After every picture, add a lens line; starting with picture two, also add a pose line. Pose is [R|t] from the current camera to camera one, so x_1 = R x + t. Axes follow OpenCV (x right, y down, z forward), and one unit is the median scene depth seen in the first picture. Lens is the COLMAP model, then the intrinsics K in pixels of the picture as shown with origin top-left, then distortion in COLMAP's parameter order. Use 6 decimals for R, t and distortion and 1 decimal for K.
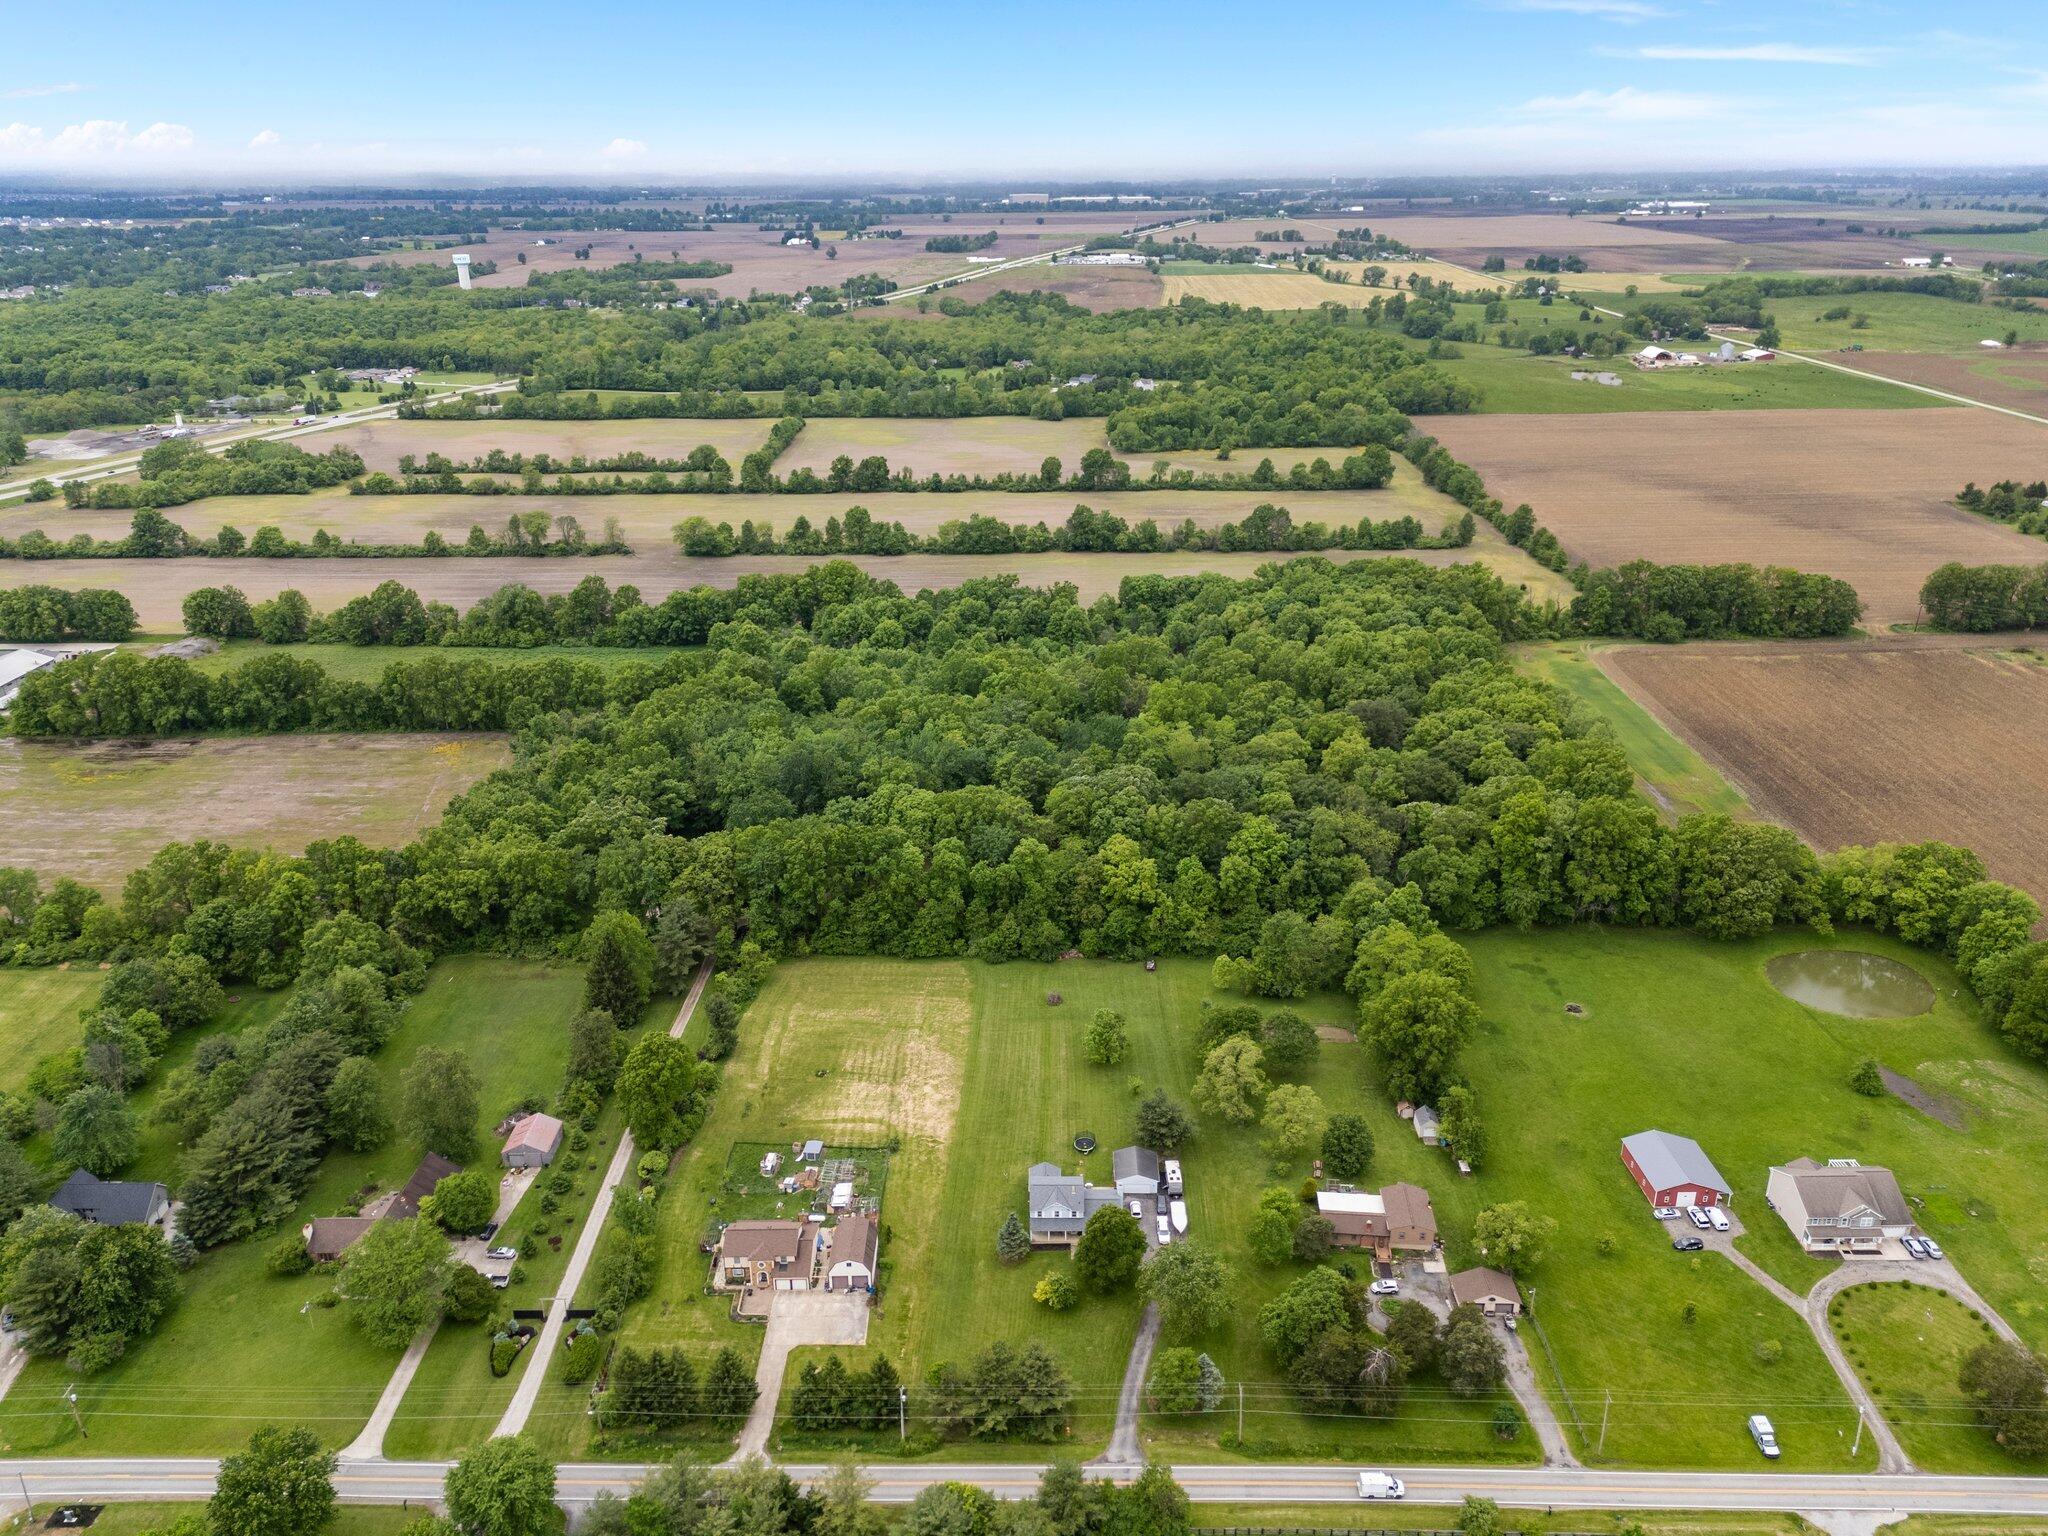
lens RADIAL K [[1510.1, 0, 1044.0], [0, 1510.1, 763.4], [0, 0, 1]] dist [0.111352, -0.116675]
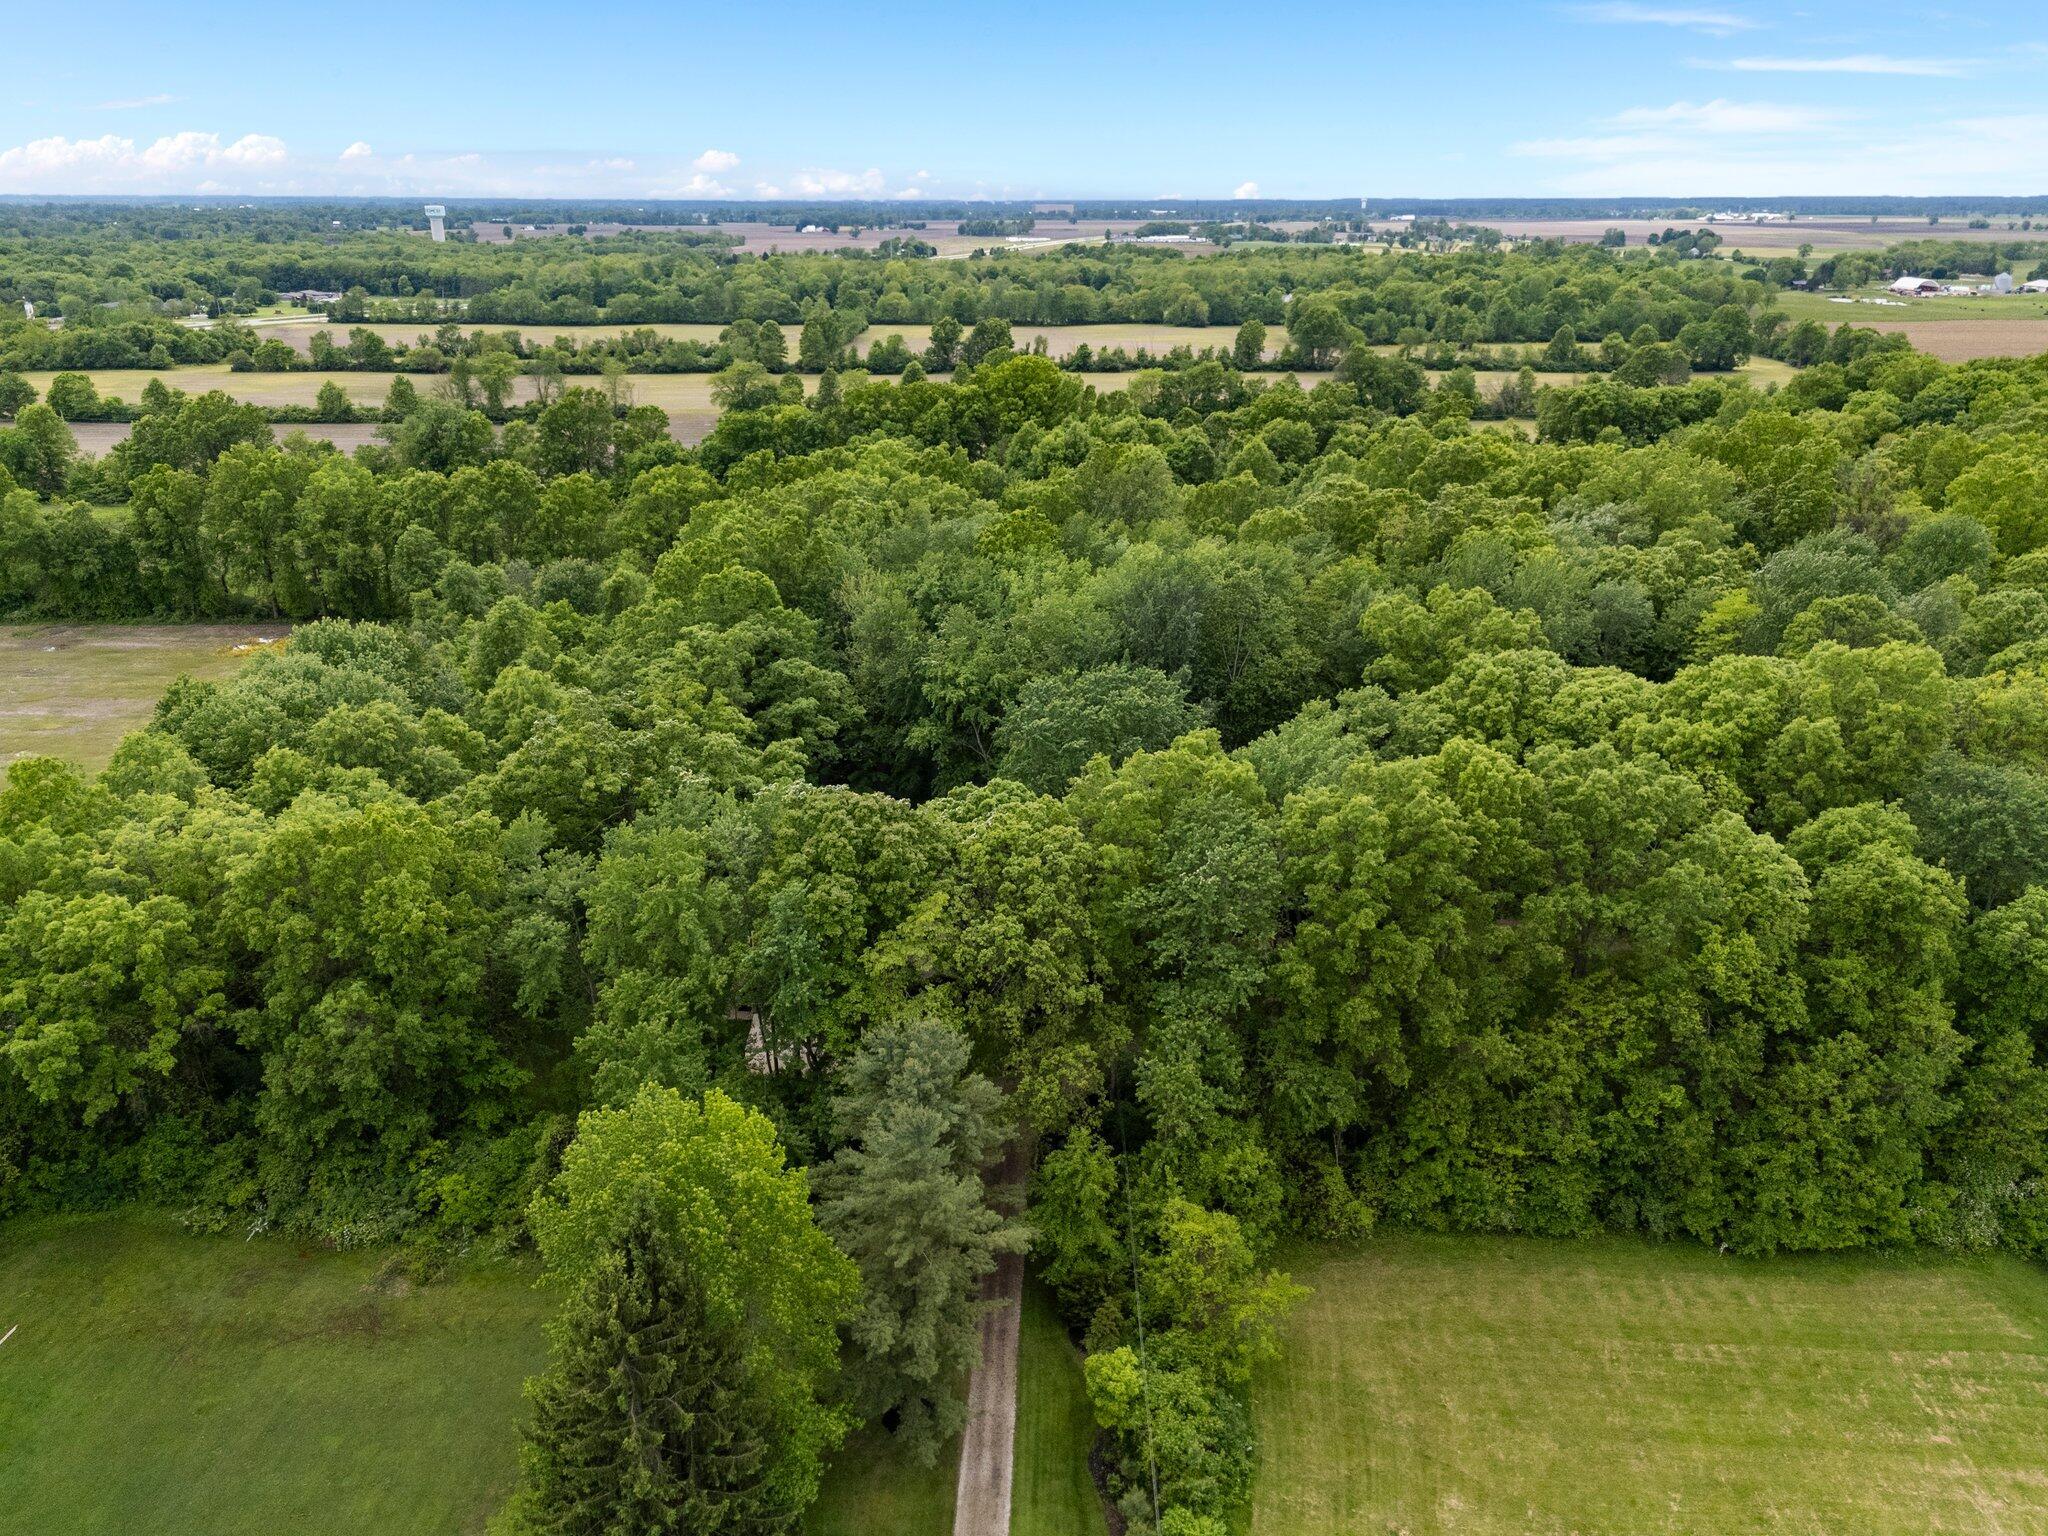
lens RADIAL K [[1546.0, 0, 1043.9], [0, 1546.0, 767.2], [0, 0, 1]] dist [0.088284, -0.085786]
pose [[0.999969, 0.007107, 0.003366, -0.214059], [-0.006992, 0.999433, -0.032945, 0.053839], [-0.003598, 0.032920, 0.999452, 0.722968]]
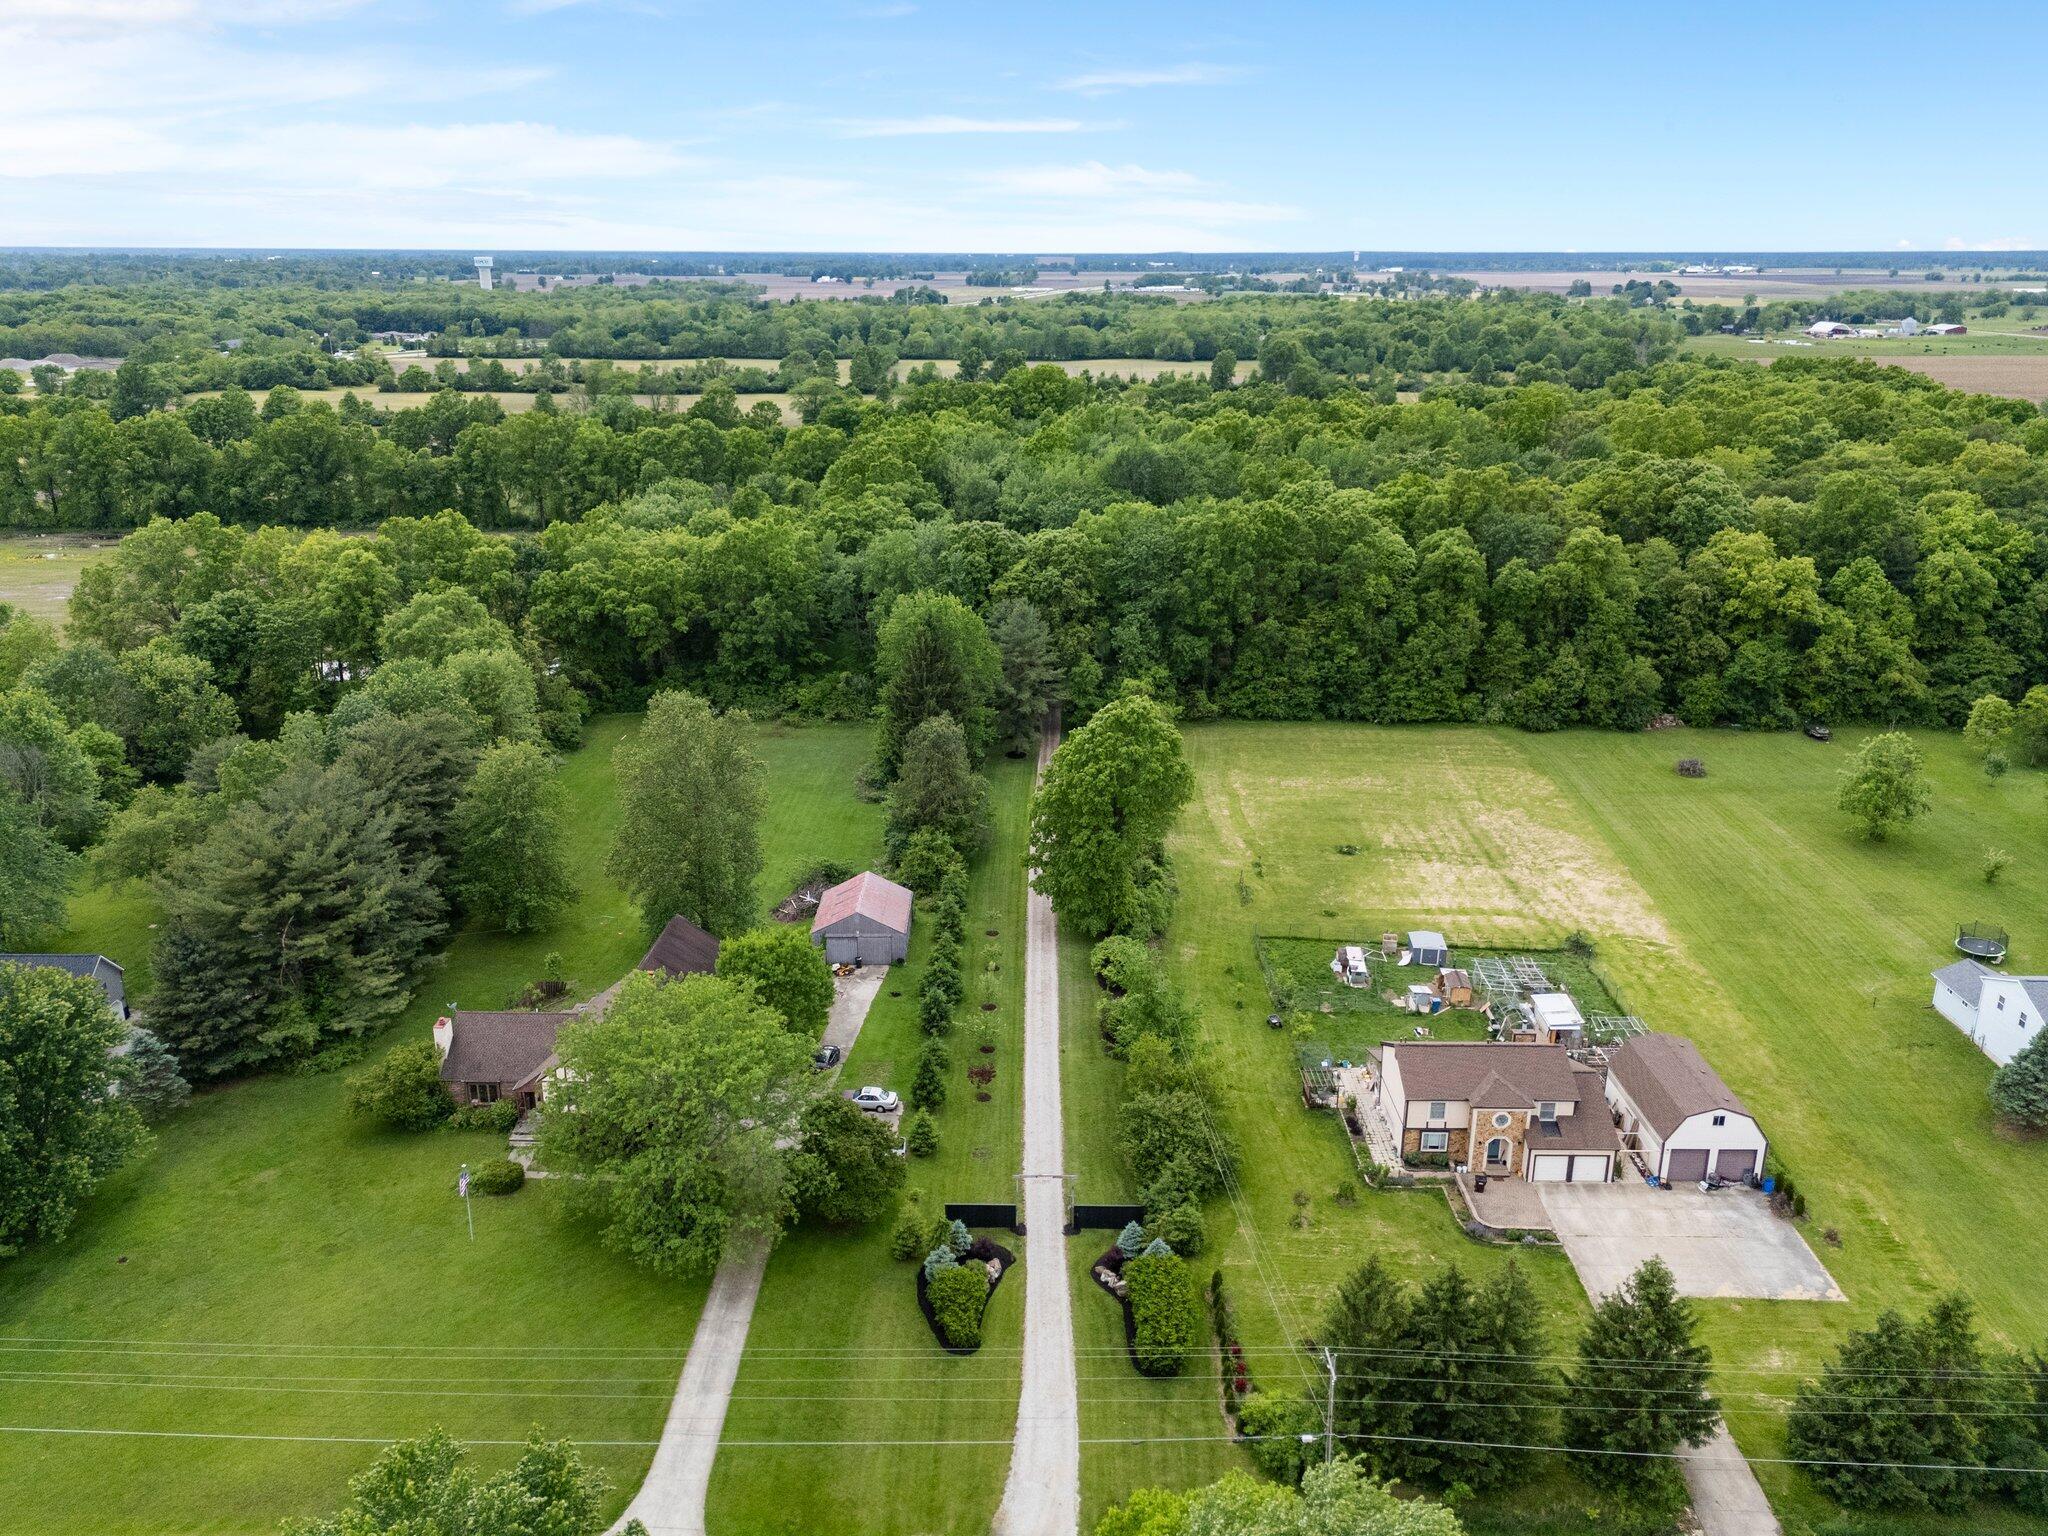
lens RADIAL K [[1546.0, 0, 1043.9], [0, 1546.0, 767.2], [0, 0, 1]] dist [0.088284, -0.085786]
pose [[0.999958, 0.008636, 0.003048, -0.224208], [-0.008428, 0.998002, -0.062619, 0.184564], [-0.003582, 0.062591, 0.998033, 0.401262]]
